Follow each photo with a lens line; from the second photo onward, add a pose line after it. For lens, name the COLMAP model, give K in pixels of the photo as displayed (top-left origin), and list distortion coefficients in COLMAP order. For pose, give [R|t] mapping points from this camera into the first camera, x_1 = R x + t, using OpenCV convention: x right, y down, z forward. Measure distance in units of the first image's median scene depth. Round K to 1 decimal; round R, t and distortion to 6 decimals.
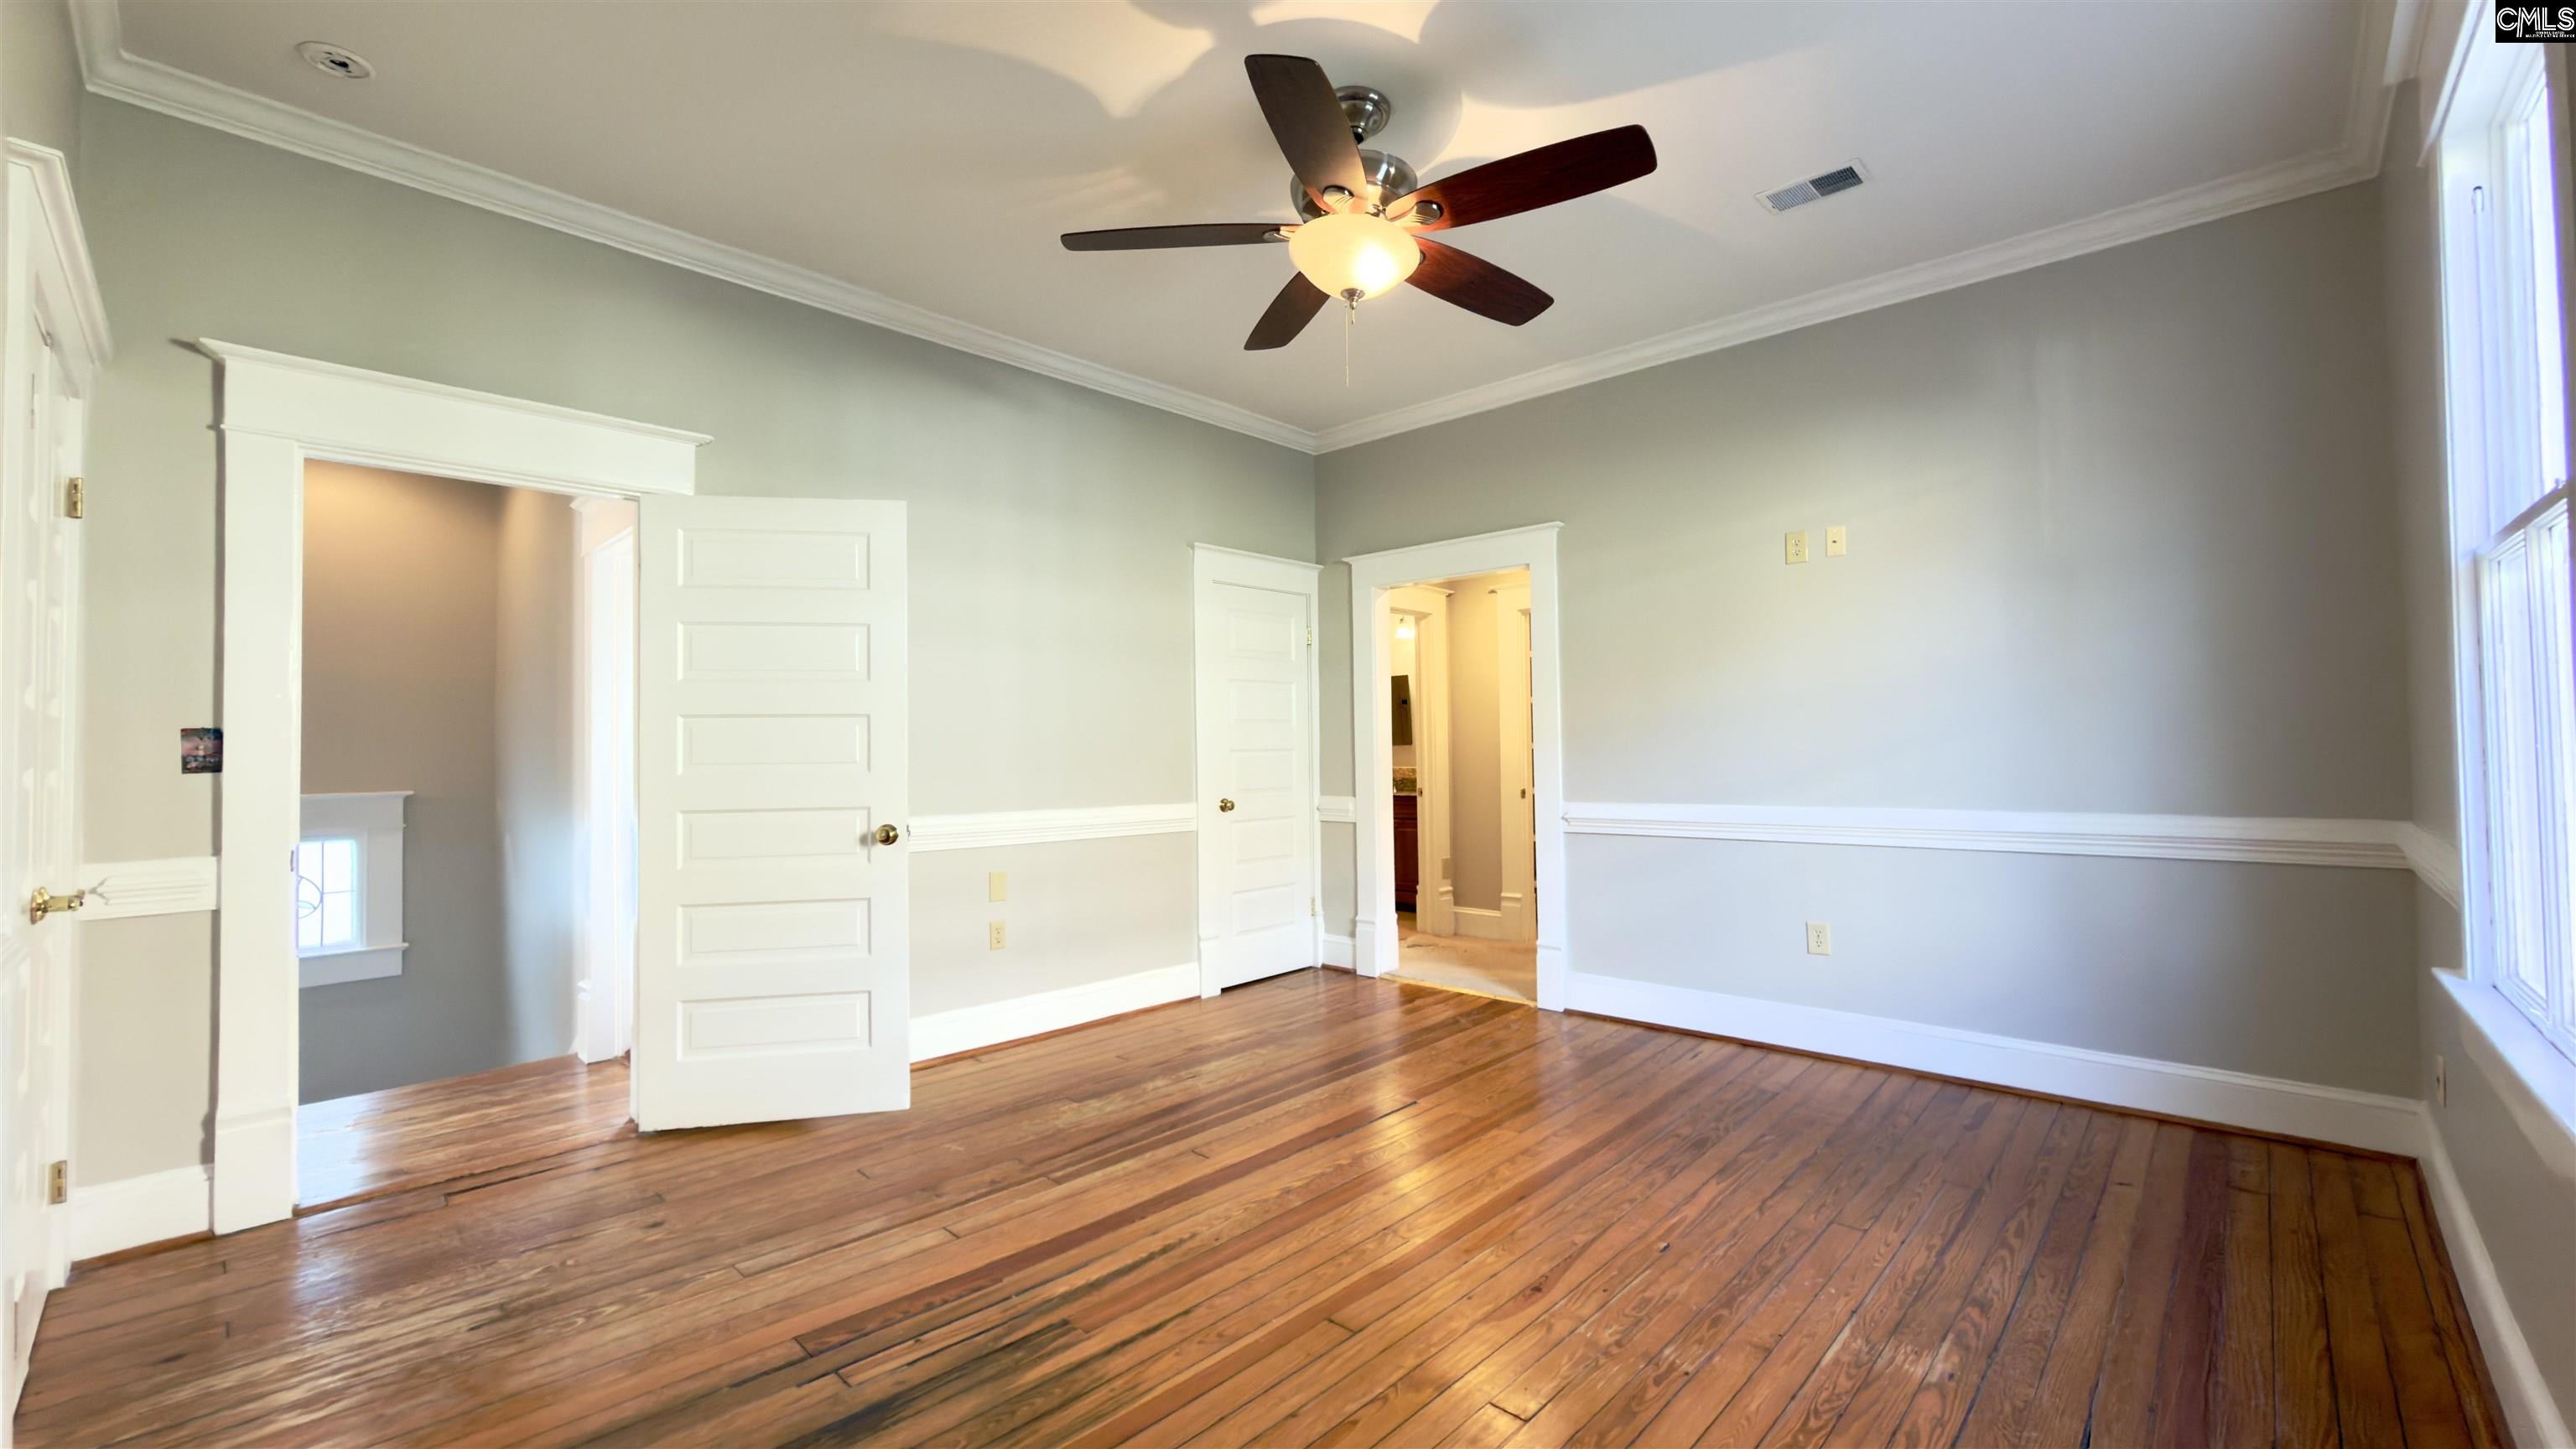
lens RADIAL K [[1022.1, 0, 1287.2], [0, 1022.1, 724.9], [0, 0, 1]] dist [0.003963, 0.000235]
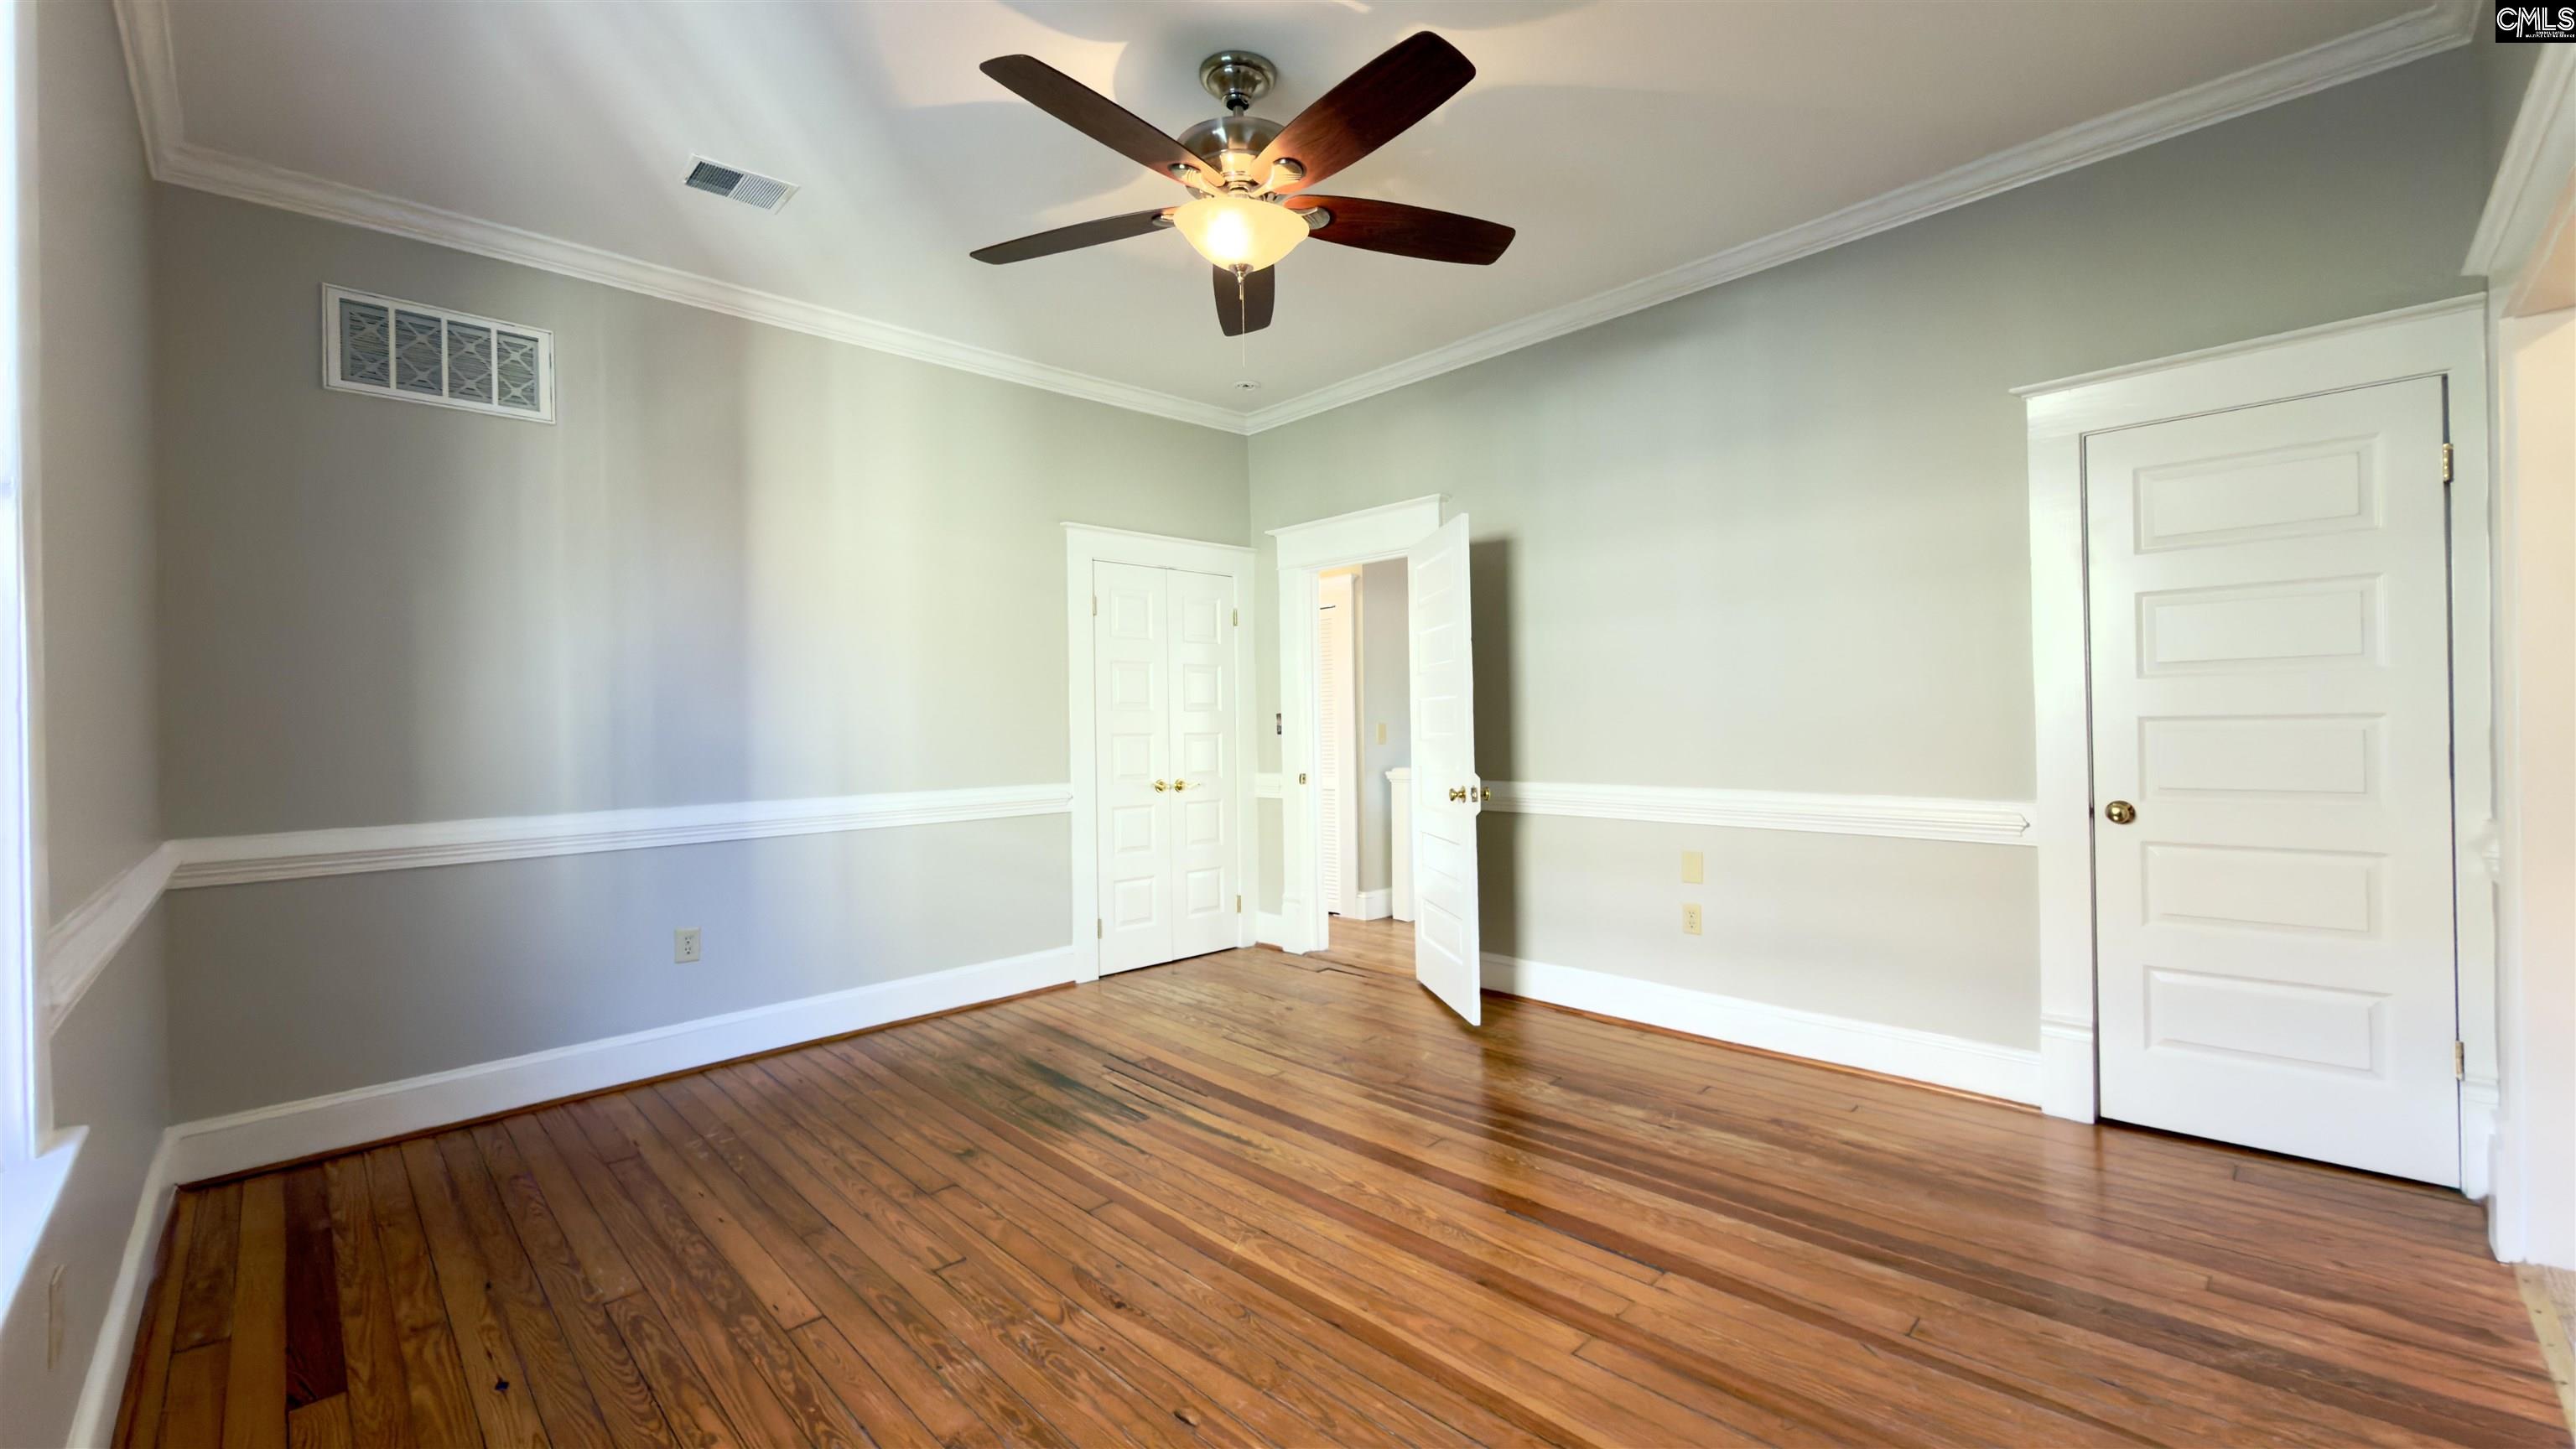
lens RADIAL K [[1022.1, 0, 1288.2], [0, 1022.1, 724.1], [0, 0, 1]] dist [0.003963, 0.000235]
pose [[-0.032617, 0.011418, -0.999403, 0.953139], [0.043447, 0.999006, 0.009995, 0.004150], [0.998523, -0.043095, -0.033081, 0.971167]]
